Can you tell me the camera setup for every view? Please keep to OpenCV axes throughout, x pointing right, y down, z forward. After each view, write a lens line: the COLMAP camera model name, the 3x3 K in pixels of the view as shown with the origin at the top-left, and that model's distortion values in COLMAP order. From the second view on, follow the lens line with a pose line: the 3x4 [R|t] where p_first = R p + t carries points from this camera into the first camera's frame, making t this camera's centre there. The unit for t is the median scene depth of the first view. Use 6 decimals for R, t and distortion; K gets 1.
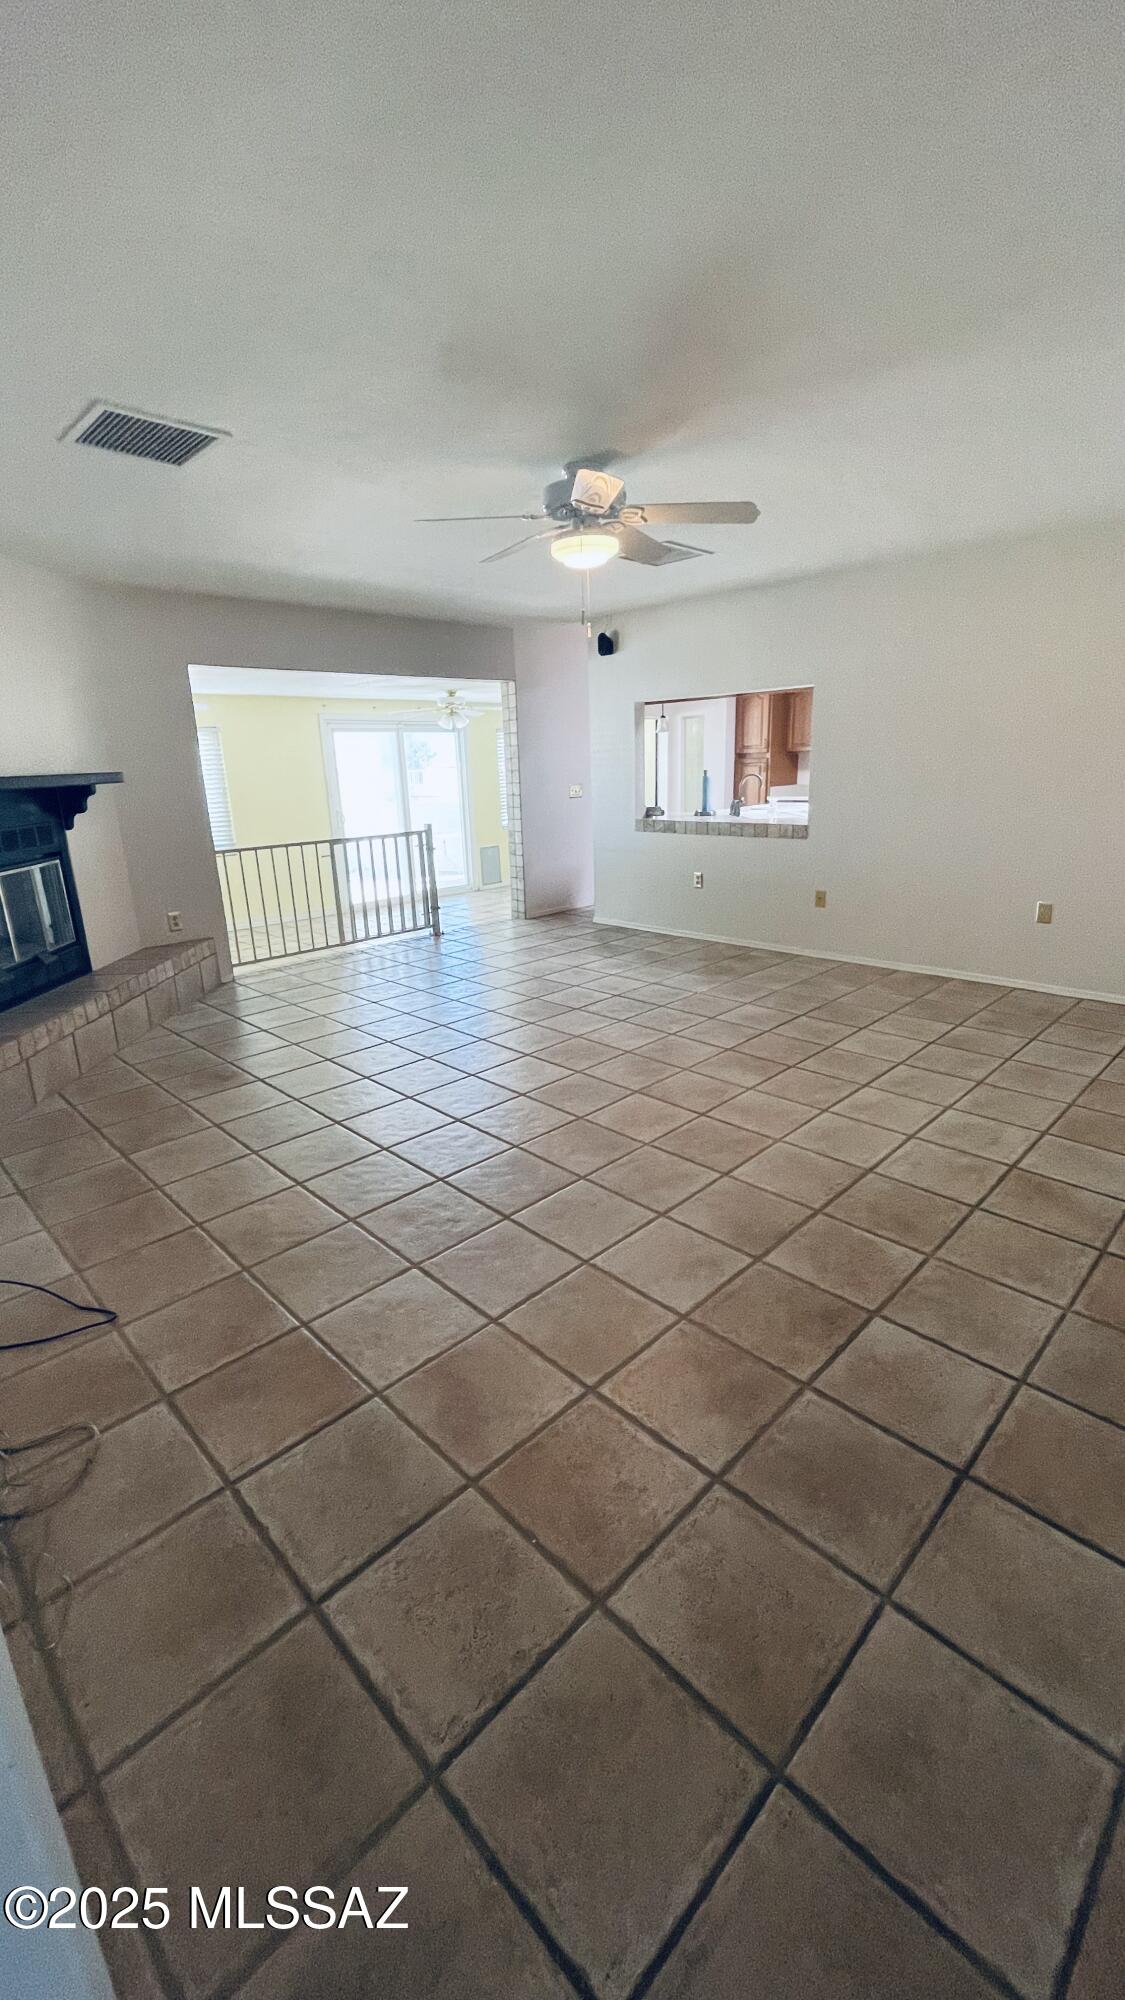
lens RADIAL K [[814.0, 0, 562.6], [0, 814.0, 999.1], [0, 0, 1]] dist [0.000405, -0.000551]
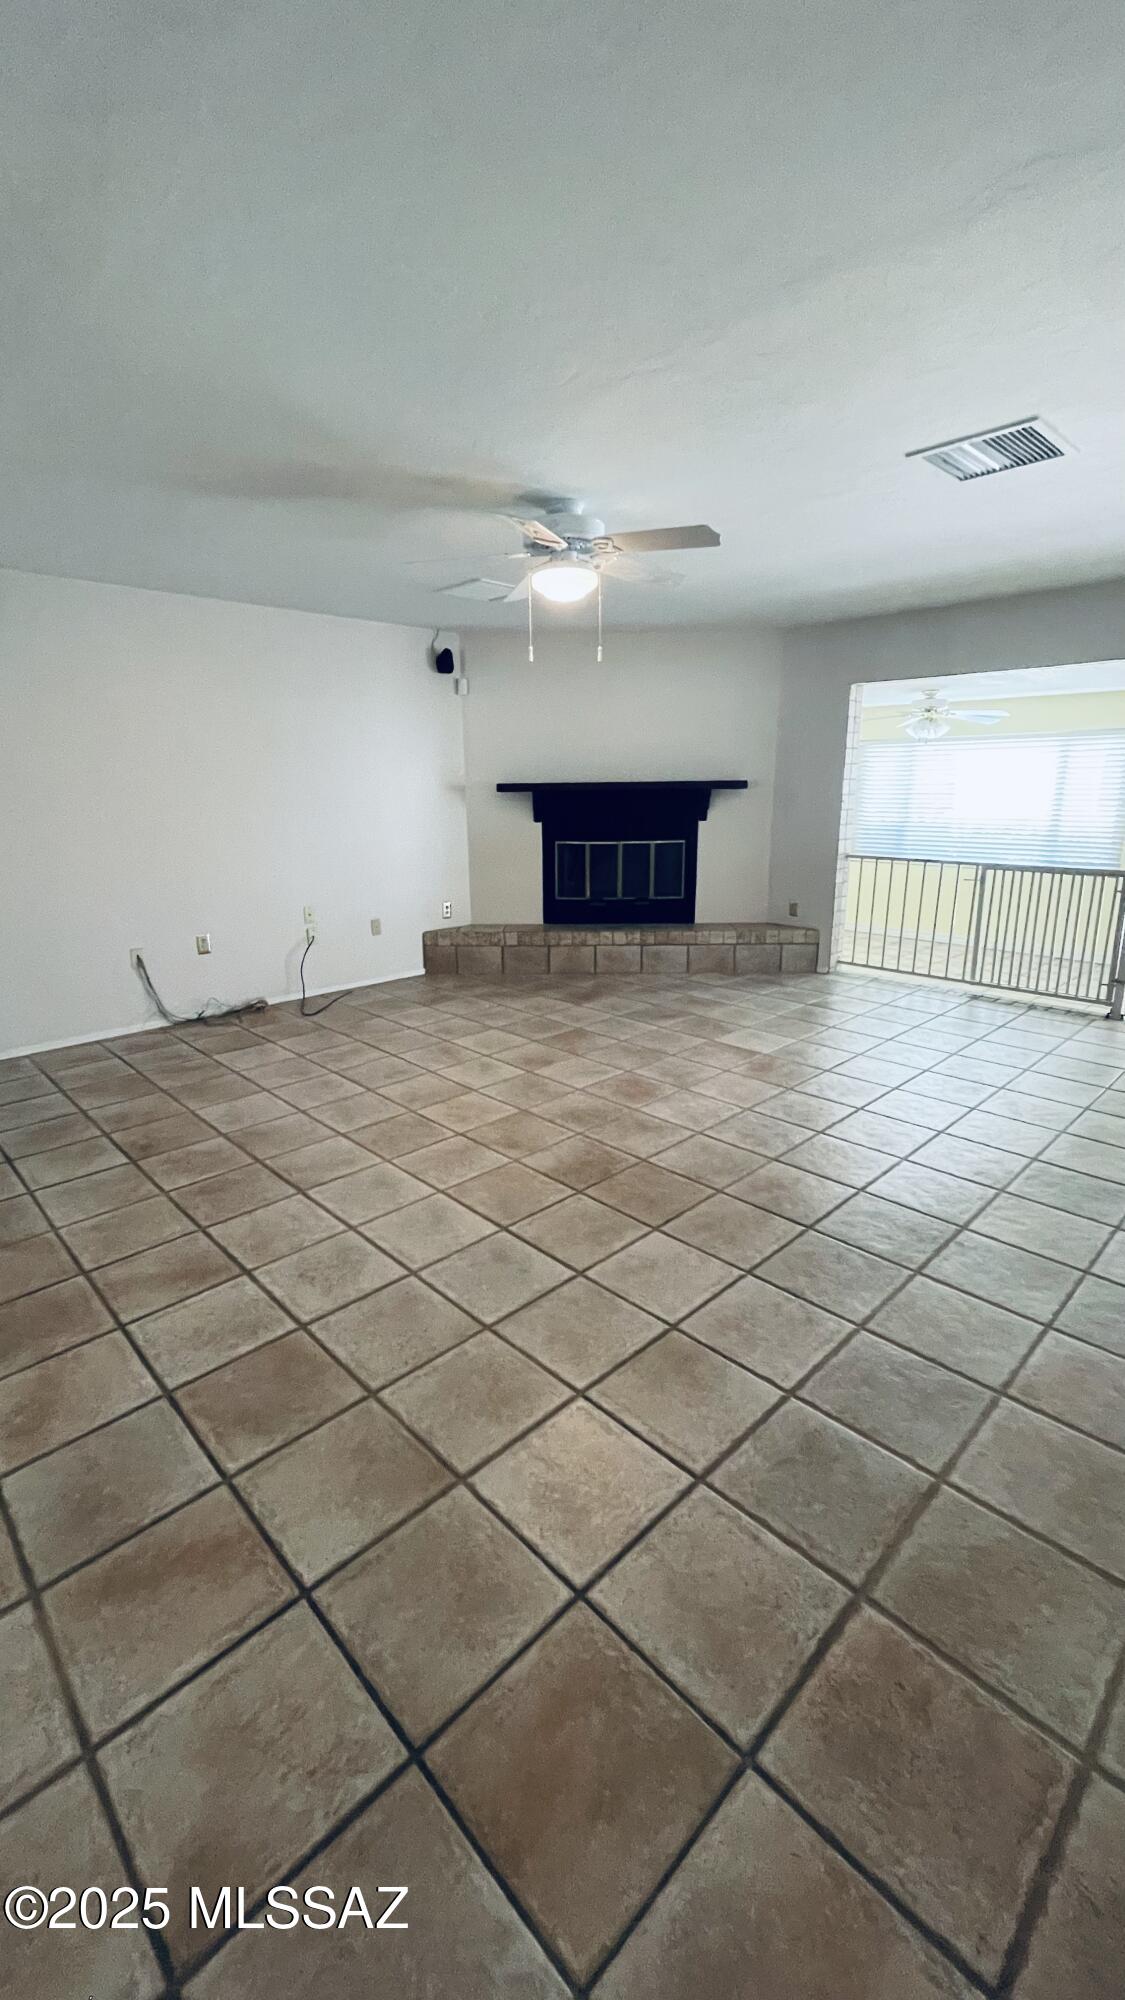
lens RADIAL K [[814.0, 0, 560.9], [0, 814.0, 999.1], [0, 0, 1]] dist [0.000405, -0.000551]
pose [[-0.017983, 0.285648, -0.958166, 1.010893], [-0.272291, 0.920700, 0.279589, -0.307055], [0.962047, 0.265928, 0.061222, 0.931640]]
